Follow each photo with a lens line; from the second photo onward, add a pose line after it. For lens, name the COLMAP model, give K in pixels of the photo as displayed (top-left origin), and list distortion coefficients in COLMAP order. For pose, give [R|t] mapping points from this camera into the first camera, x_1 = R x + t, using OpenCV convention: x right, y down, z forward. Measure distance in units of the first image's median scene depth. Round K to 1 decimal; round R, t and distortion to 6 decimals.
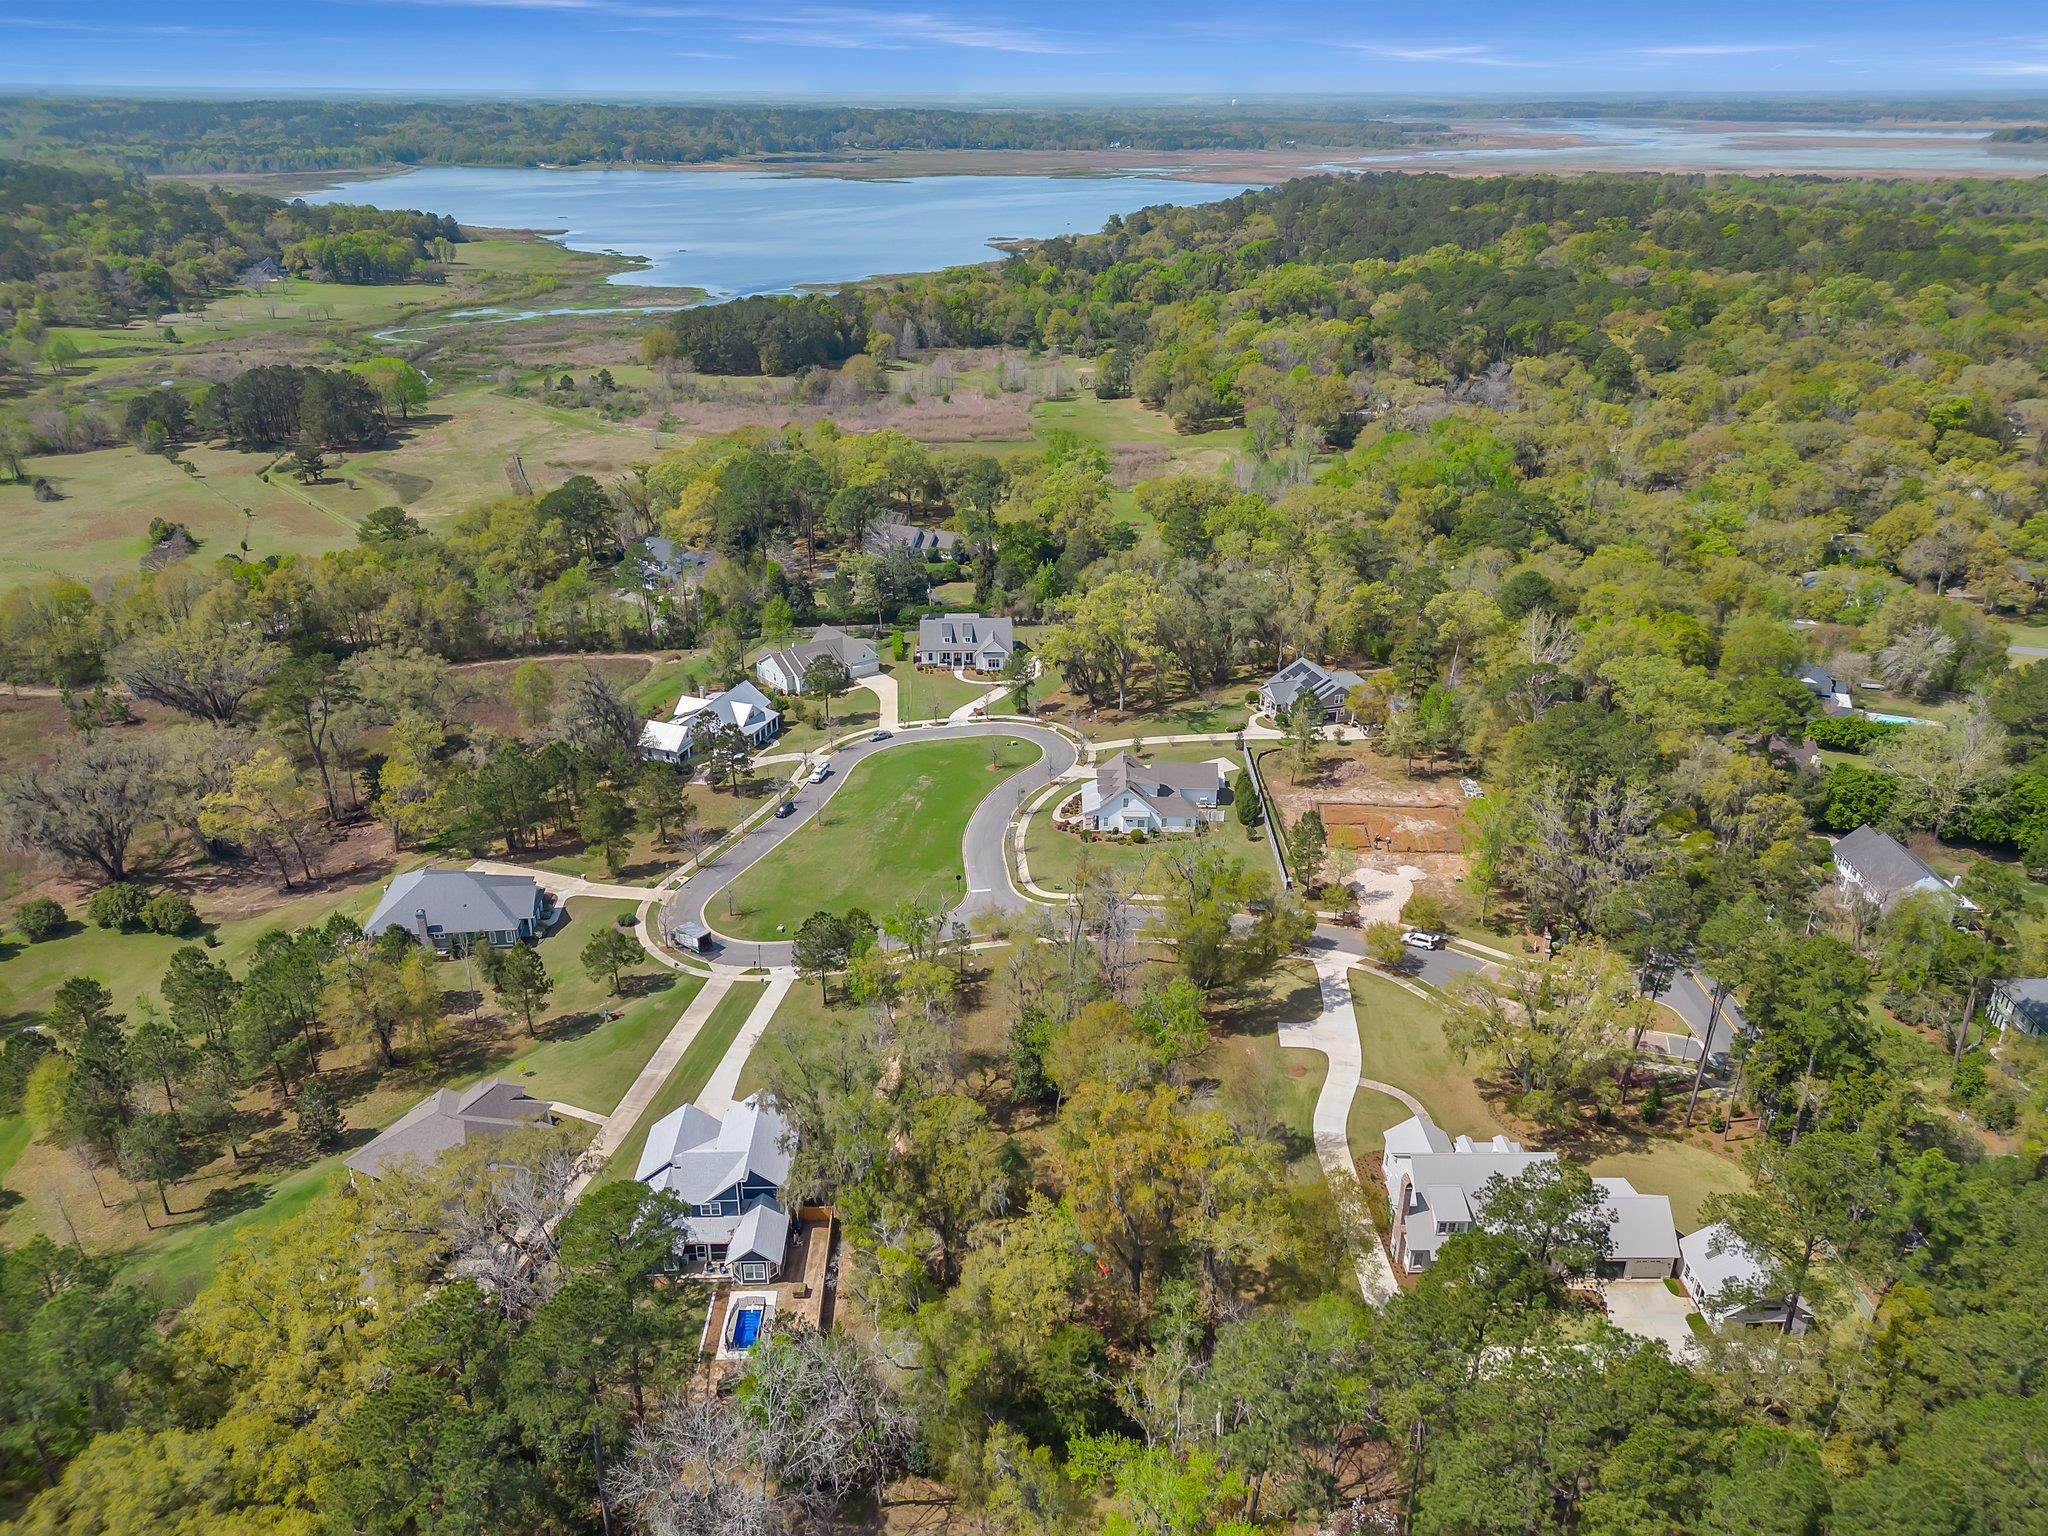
lens RADIAL K [[1449.2, 0, 1019.3], [0, 1449.2, 753.5], [0, 0, 1]] dist [0.088776, -0.086419]
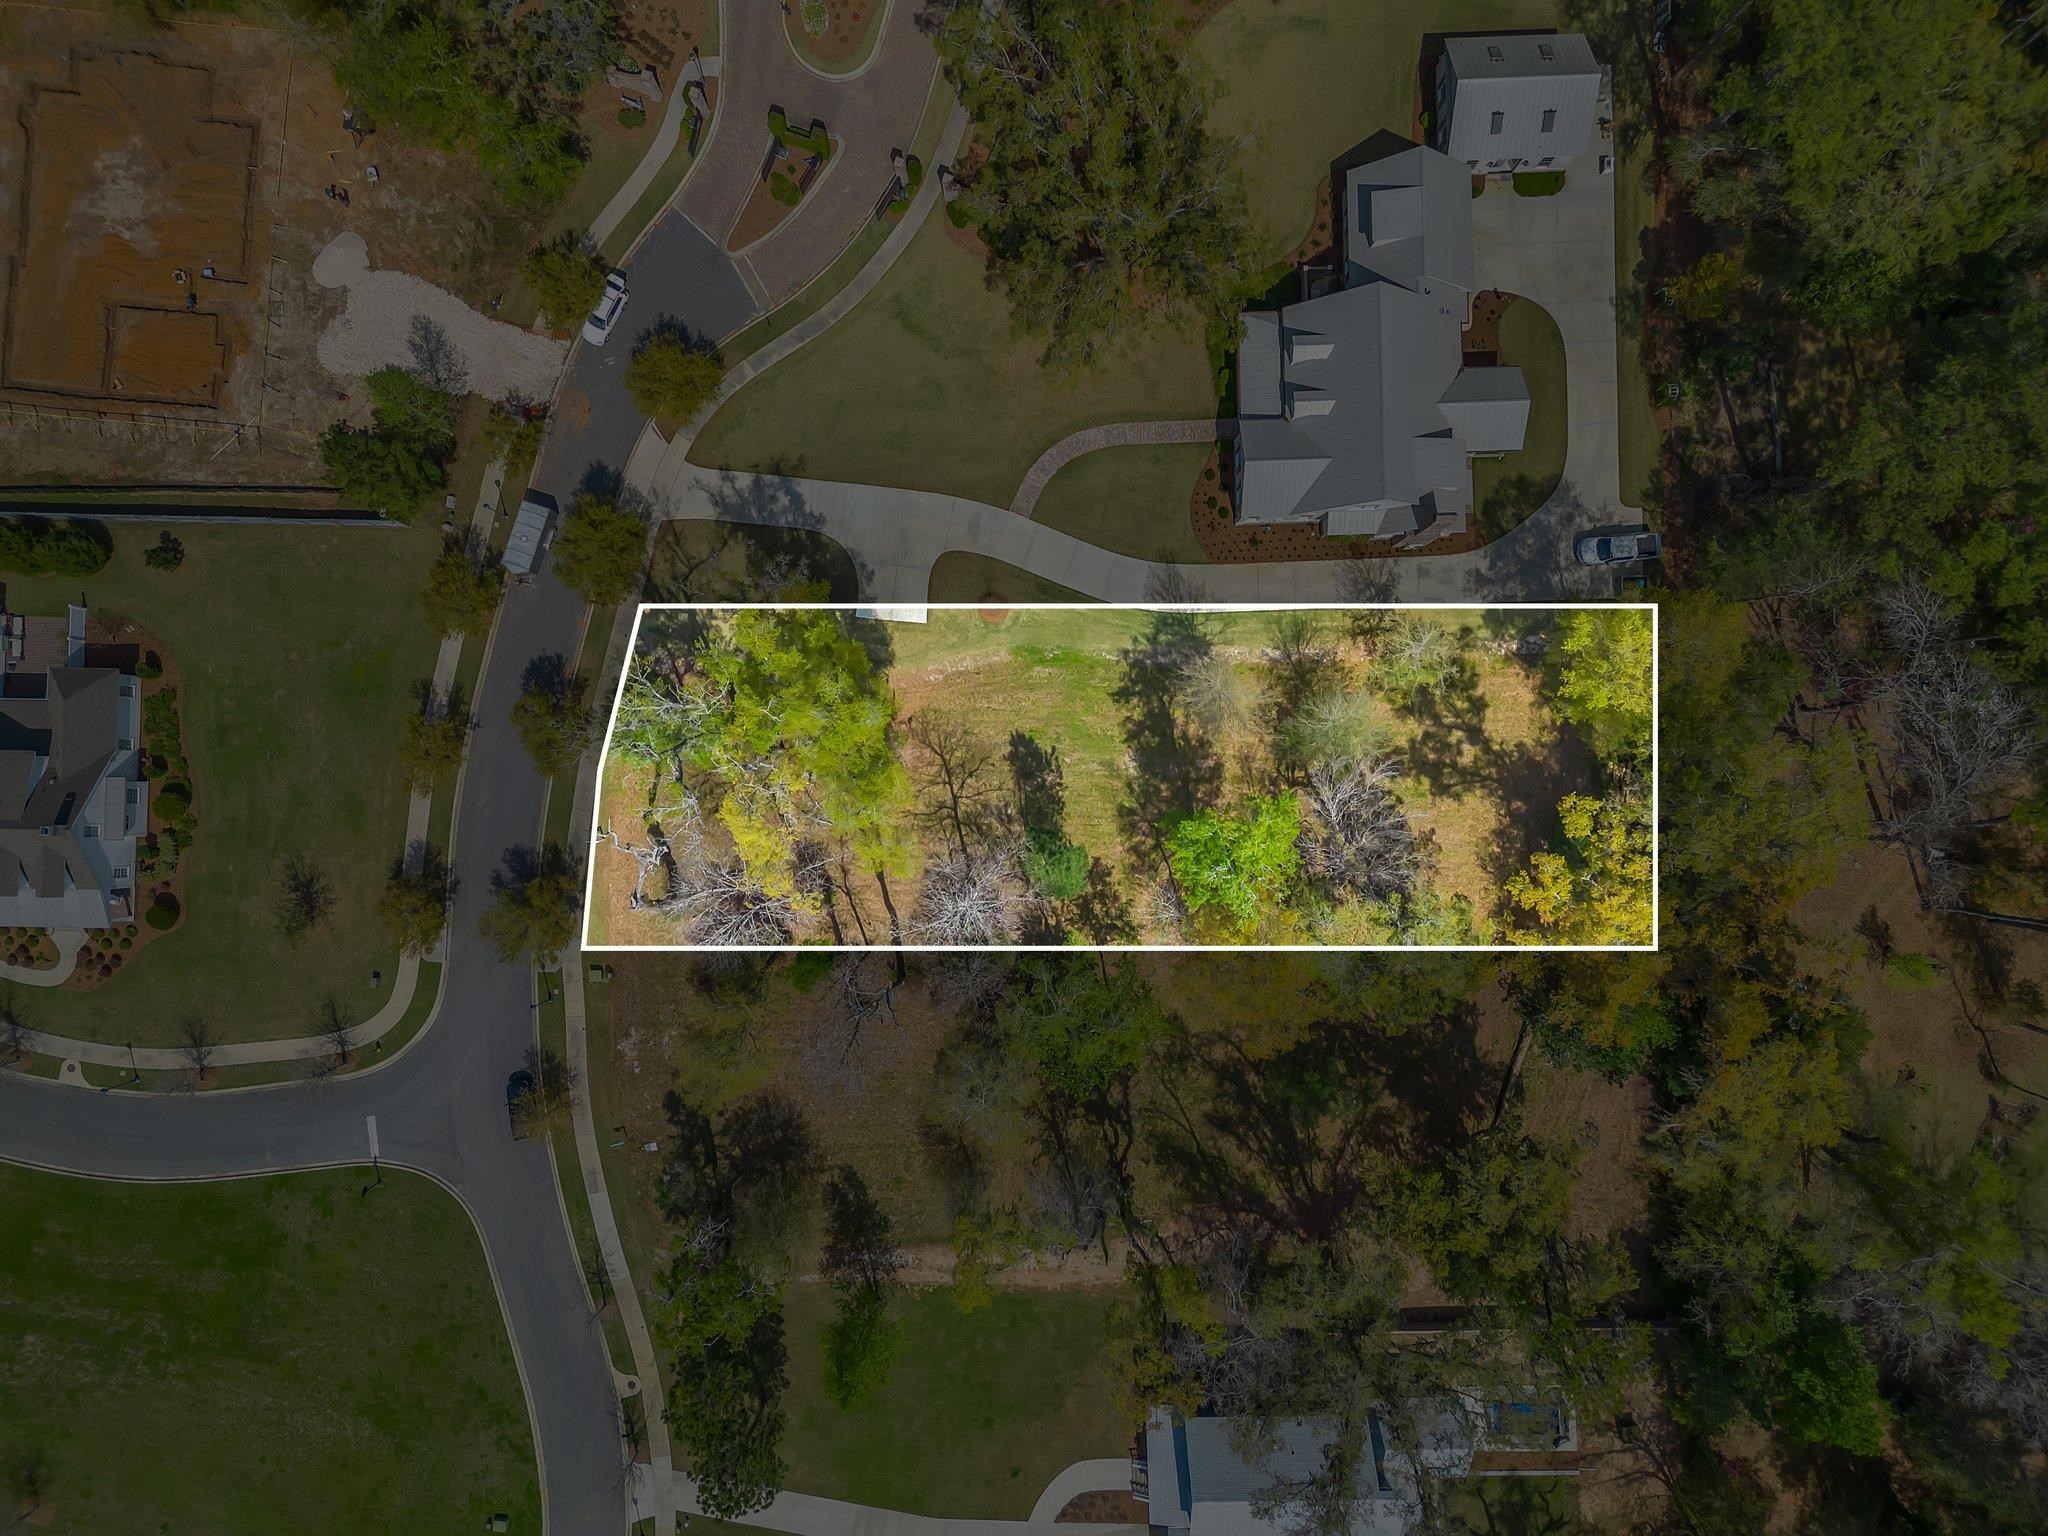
lens RADIAL K [[1449.2, 0, 1019.3], [0, 1449.2, 753.5], [0, 0, 1]] dist [0.088776, -0.086419]
pose [[0.000443, -0.999923, 0.012366, 0.038809], [0.421038, 0.011403, 0.906971, -0.107468], [-0.907043, 0.004805, 0.421011, 0.234438]]
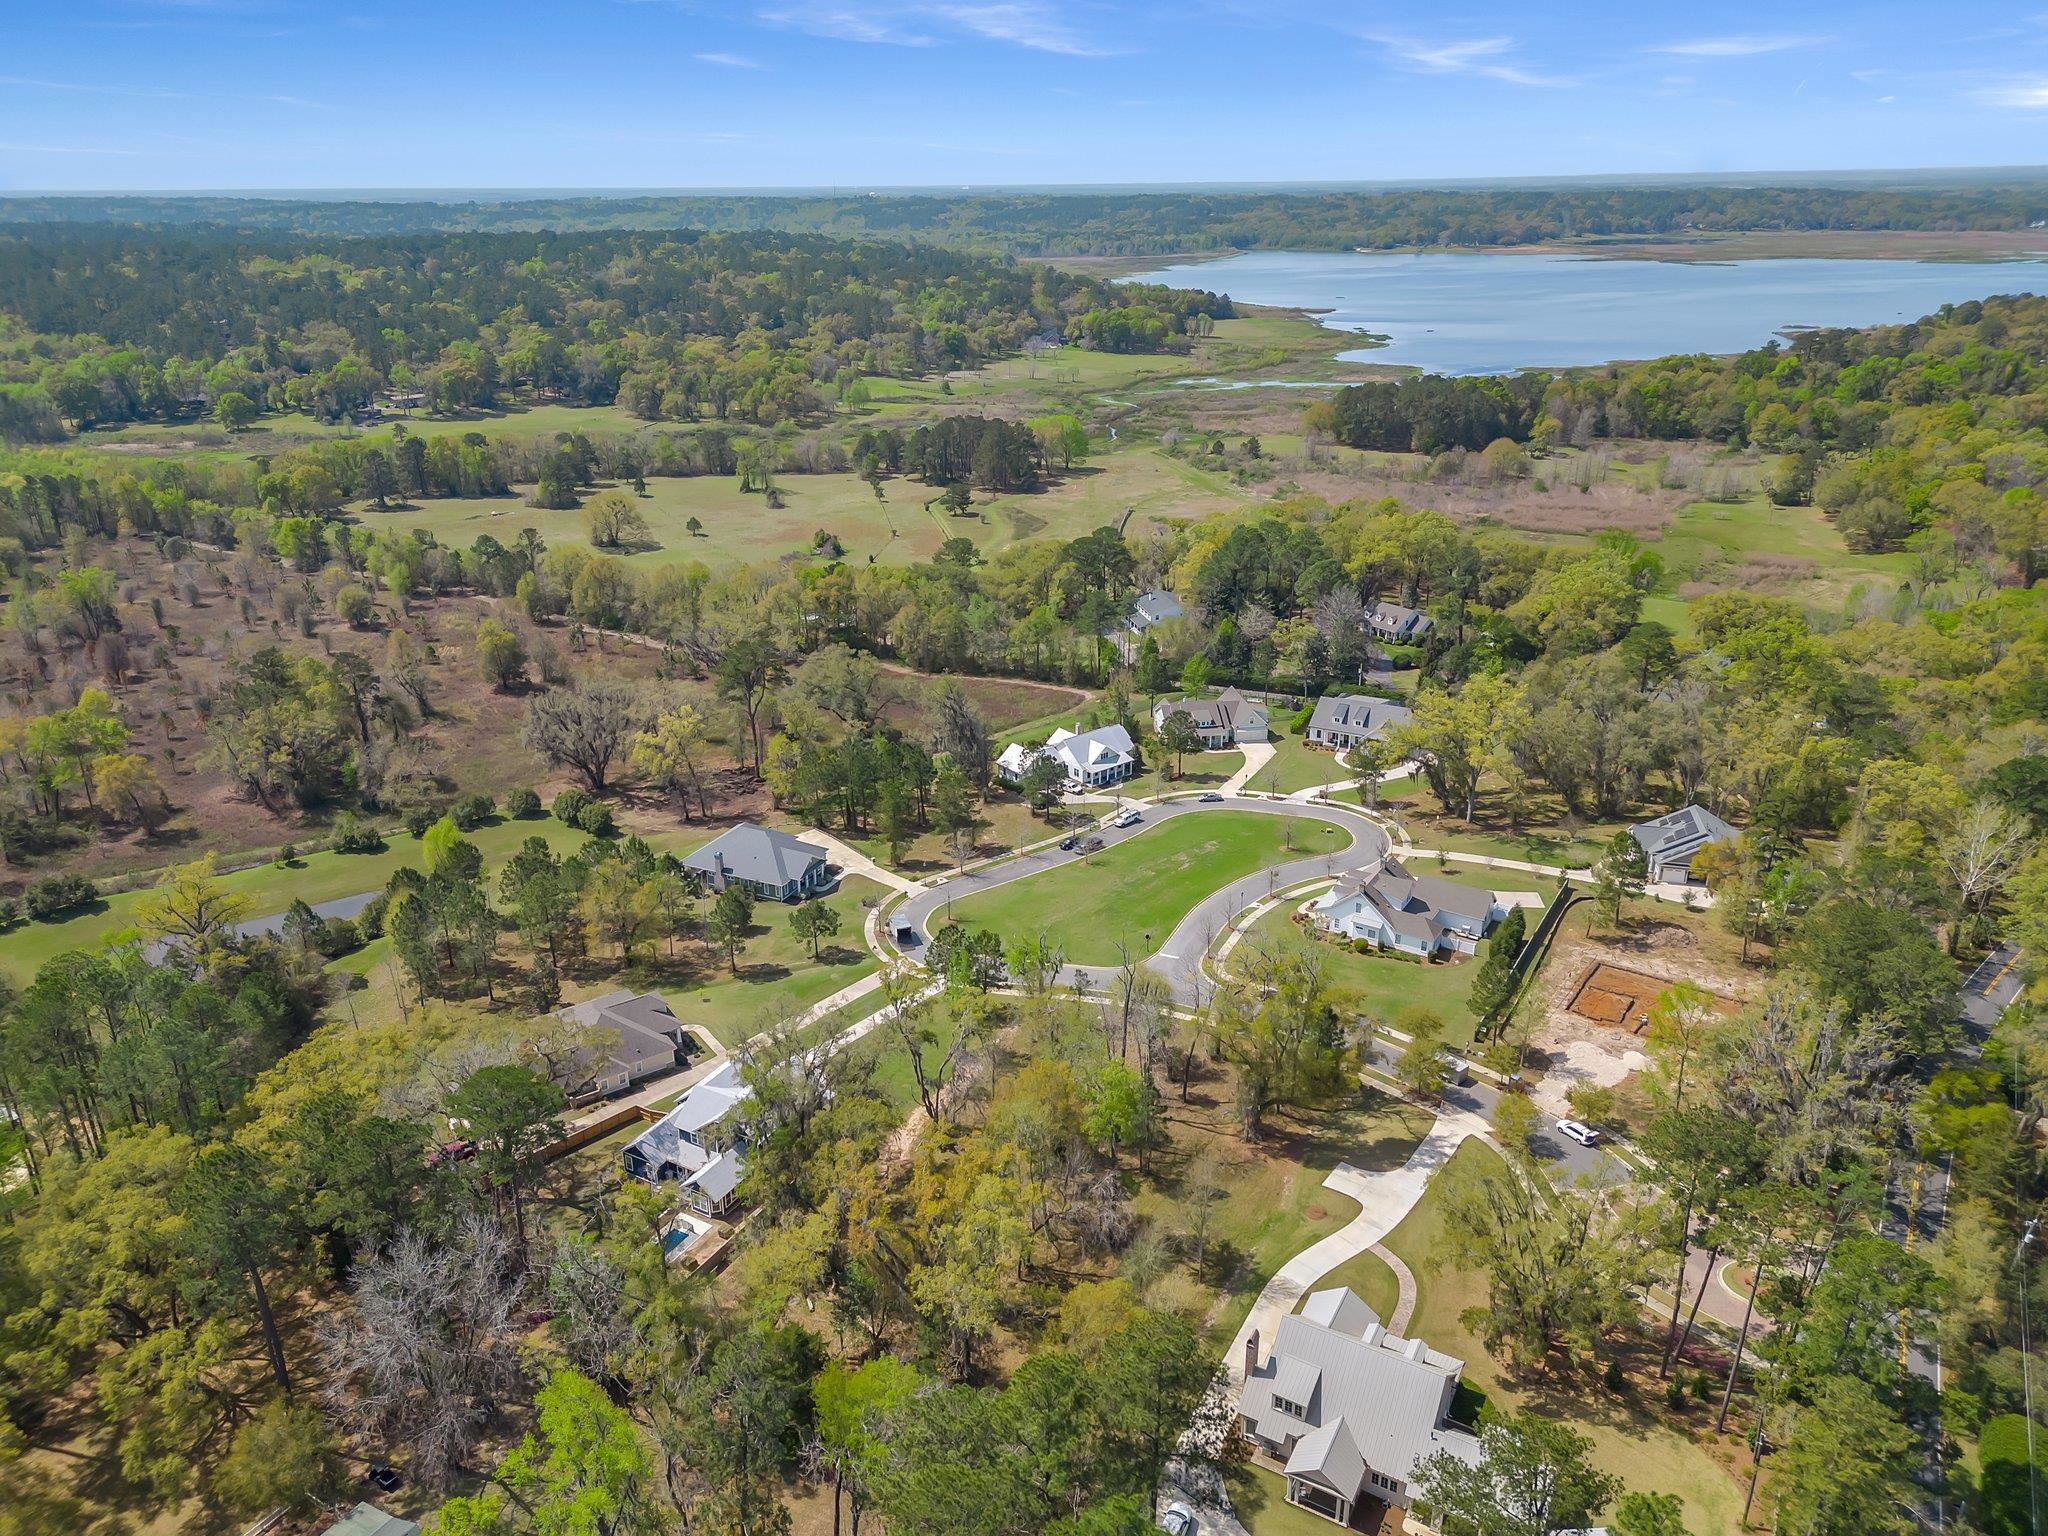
lens RADIAL K [[1449.2, 0, 1019.3], [0, 1449.2, 753.5], [0, 0, 1]] dist [0.088776, -0.086419]
pose [[0.858100, 0.177392, -0.481868, 0.135325], [-0.201182, 0.979551, 0.002345, -0.009035], [0.472431, 0.094931, 0.876241, 0.027135]]
